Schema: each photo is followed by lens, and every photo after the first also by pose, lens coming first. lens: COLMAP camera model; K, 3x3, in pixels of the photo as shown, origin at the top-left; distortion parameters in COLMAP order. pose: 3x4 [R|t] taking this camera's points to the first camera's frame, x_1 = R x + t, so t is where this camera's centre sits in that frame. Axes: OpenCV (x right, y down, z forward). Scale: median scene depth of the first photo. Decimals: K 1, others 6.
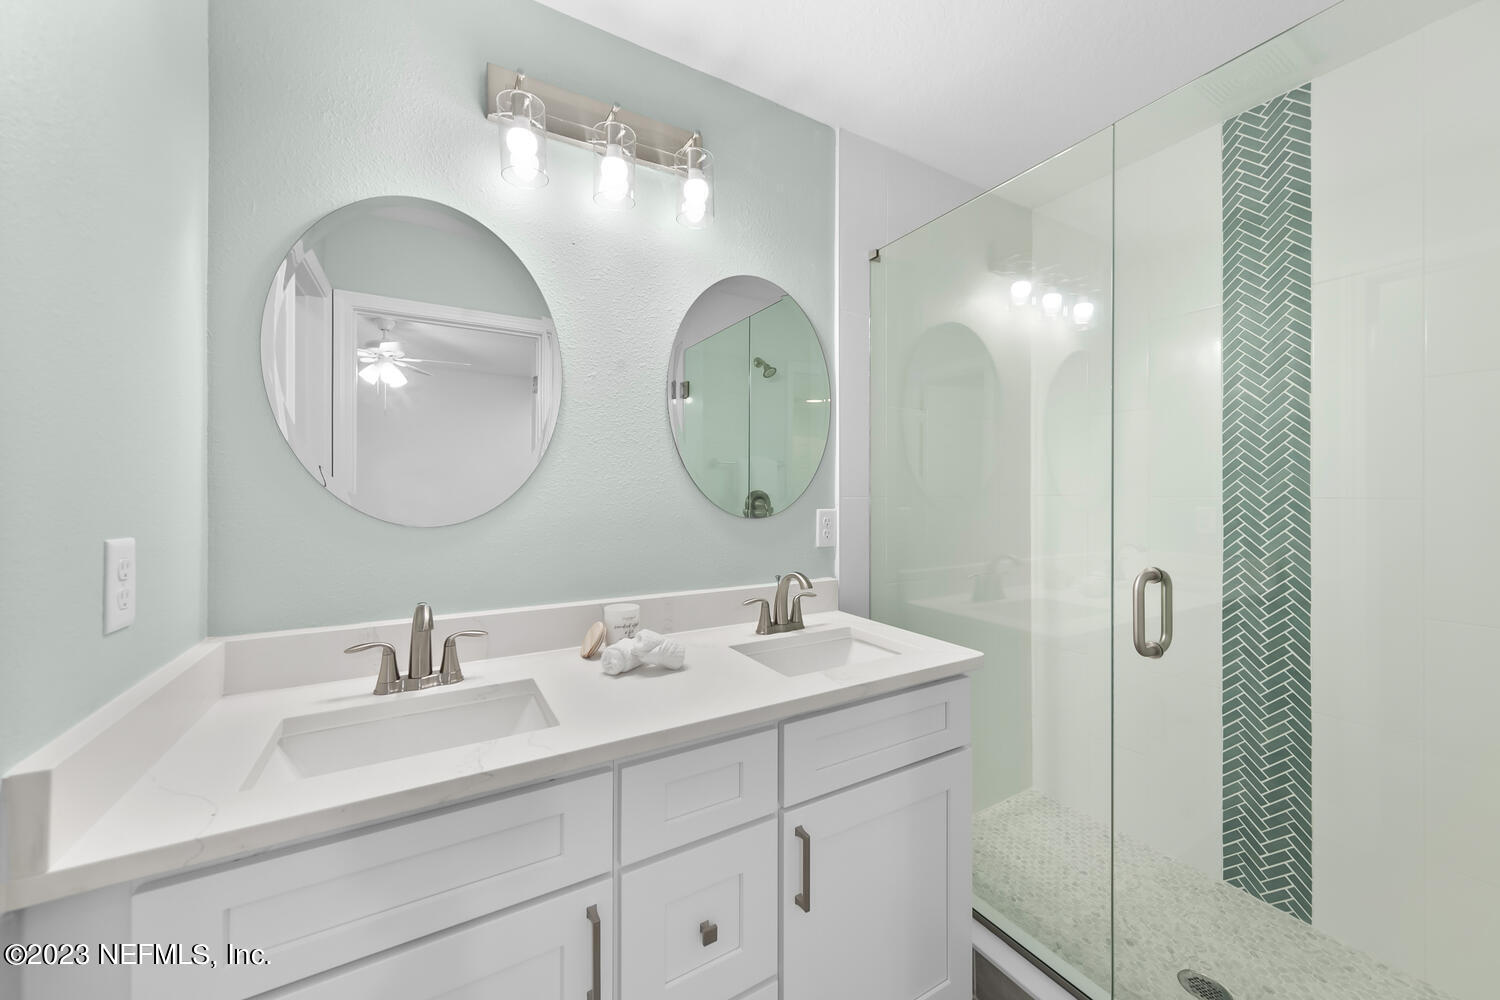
lens RADIAL K [[533.4, 0, 748.4], [0, 533.4, 490.5], [0, 0, 1]] dist [0.002645, -0.000167]
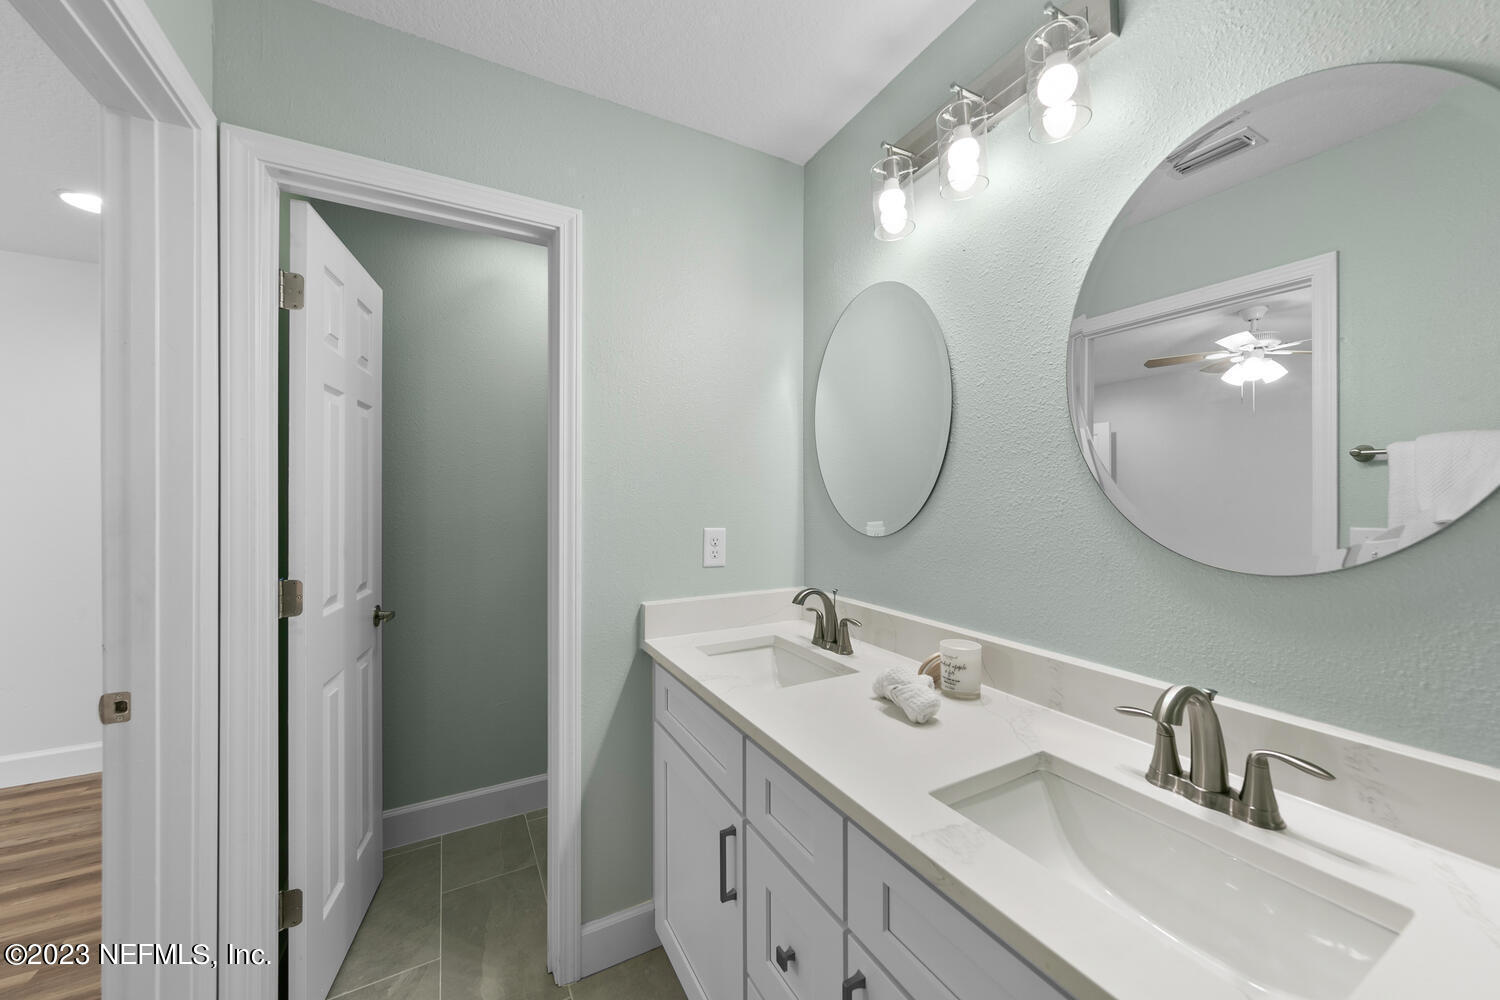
lens RADIAL K [[533.4, 0, 748.4], [0, 533.4, 490.5], [0, 0, 1]] dist [0.002645, -0.000167]
pose [[-0.021275, -0.016736, -0.999634, 0.595569], [-0.001864, 0.999859, -0.016700, -0.018507], [0.999772, 0.001508, -0.021303, 0.605154]]
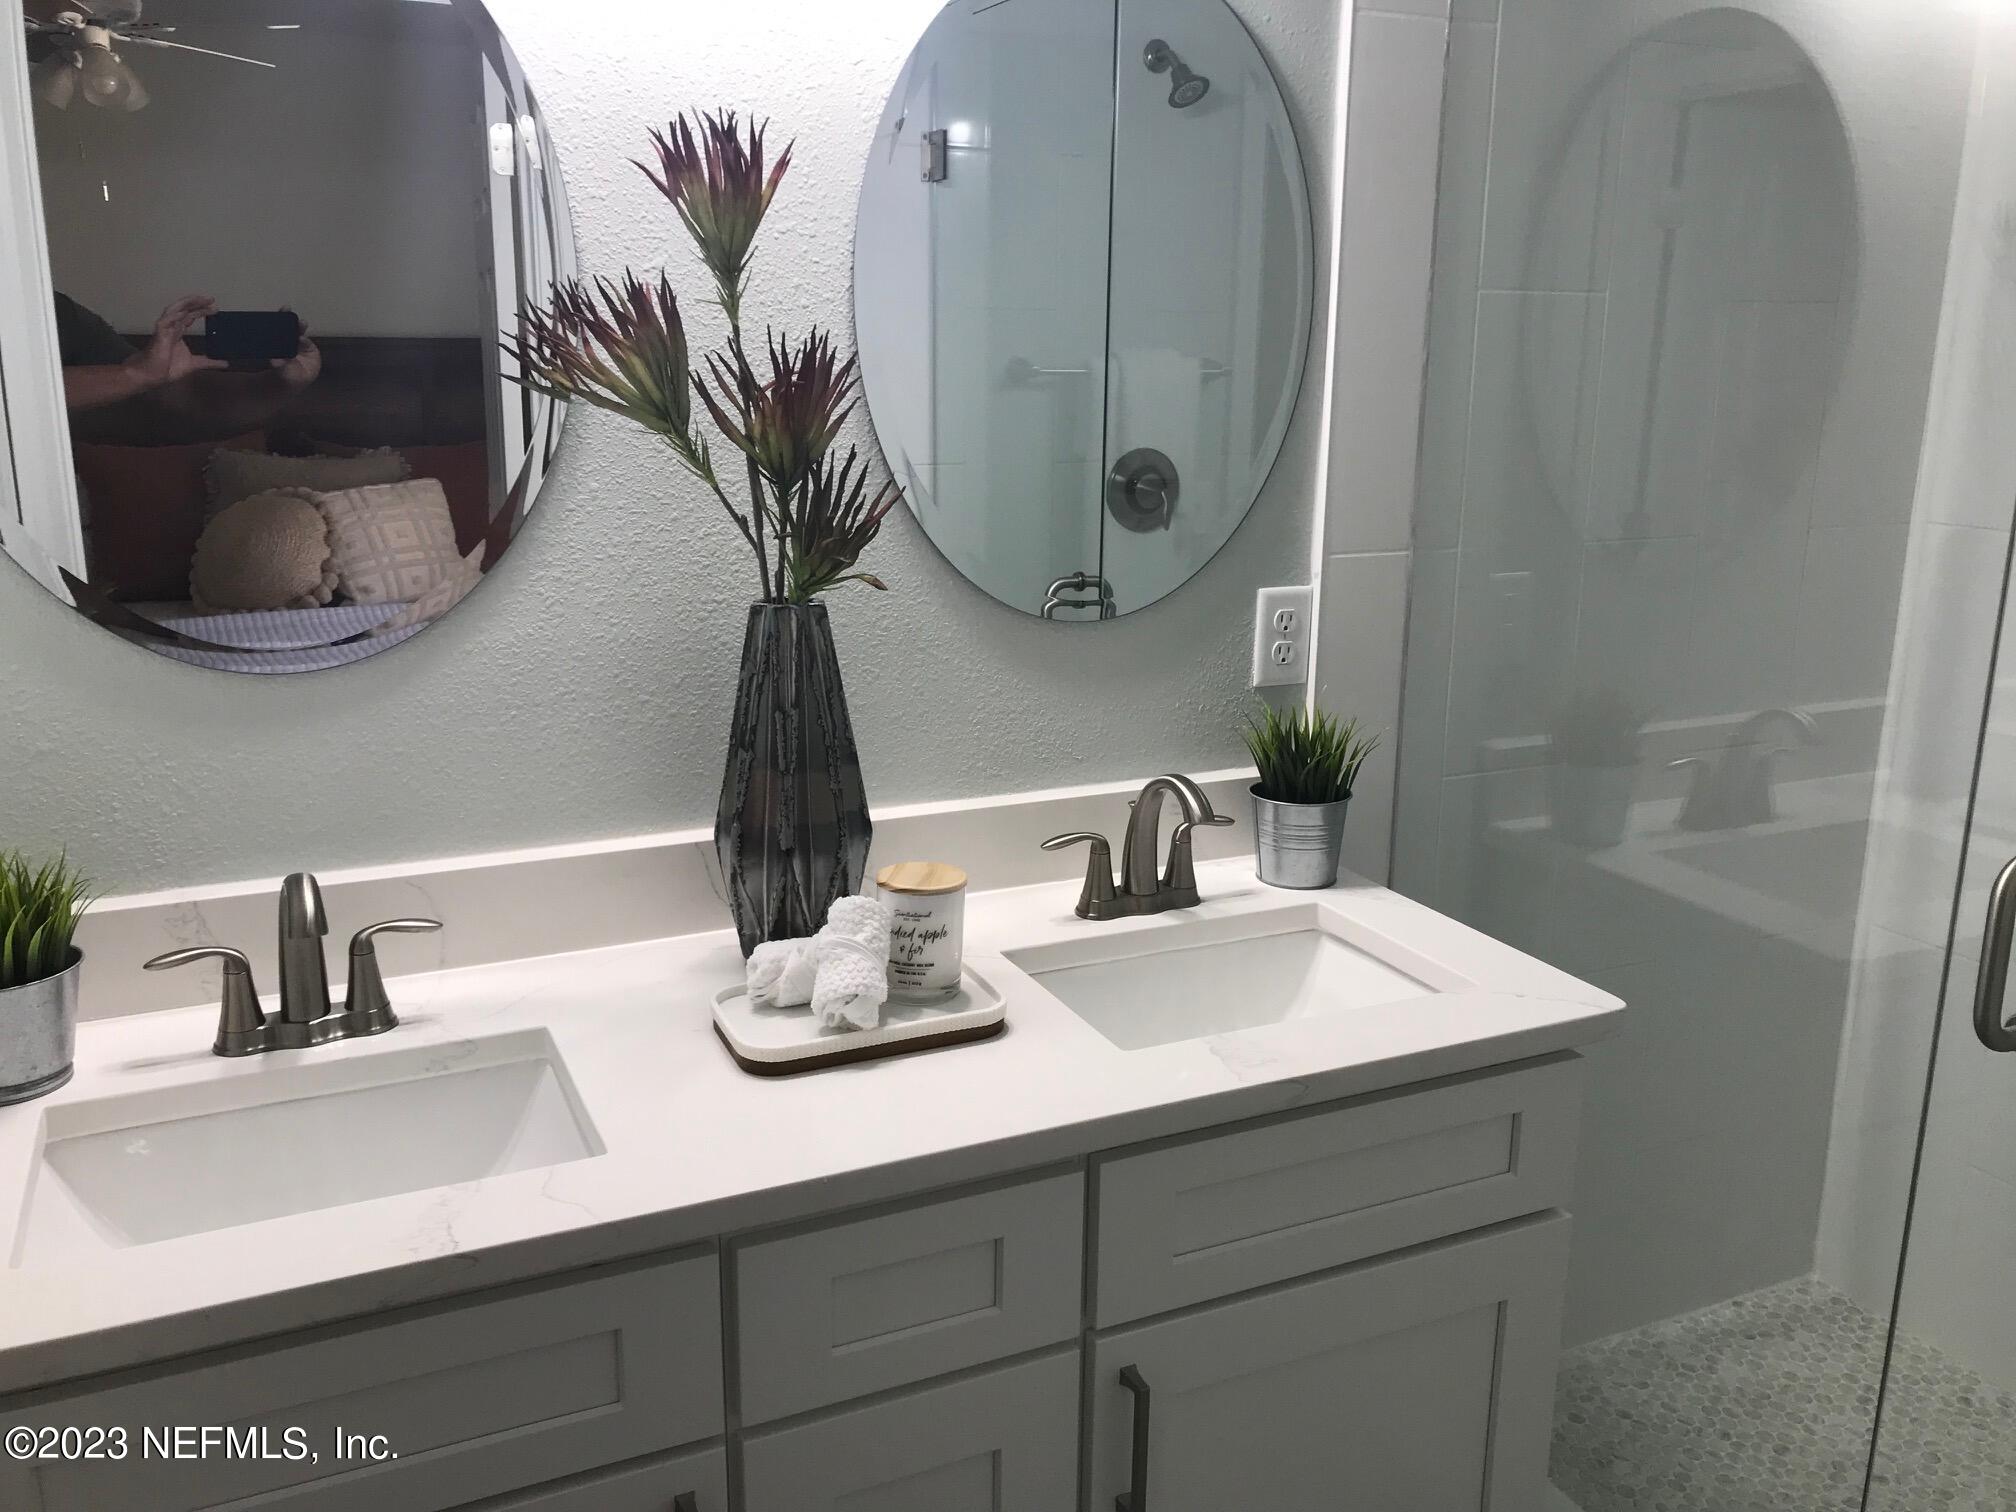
lens RADIAL K [[1610.5, 0, 1014.5], [0, 1610.5, 705.1], [0, 0, 1]] dist [0.009393, 0.003253]
pose [[0.995494, 0.032216, -0.089188, 0.074076], [-0.011154, 0.973774, 0.227244, -0.169307], [0.094170, -0.225225, 0.969745, -0.159397]]
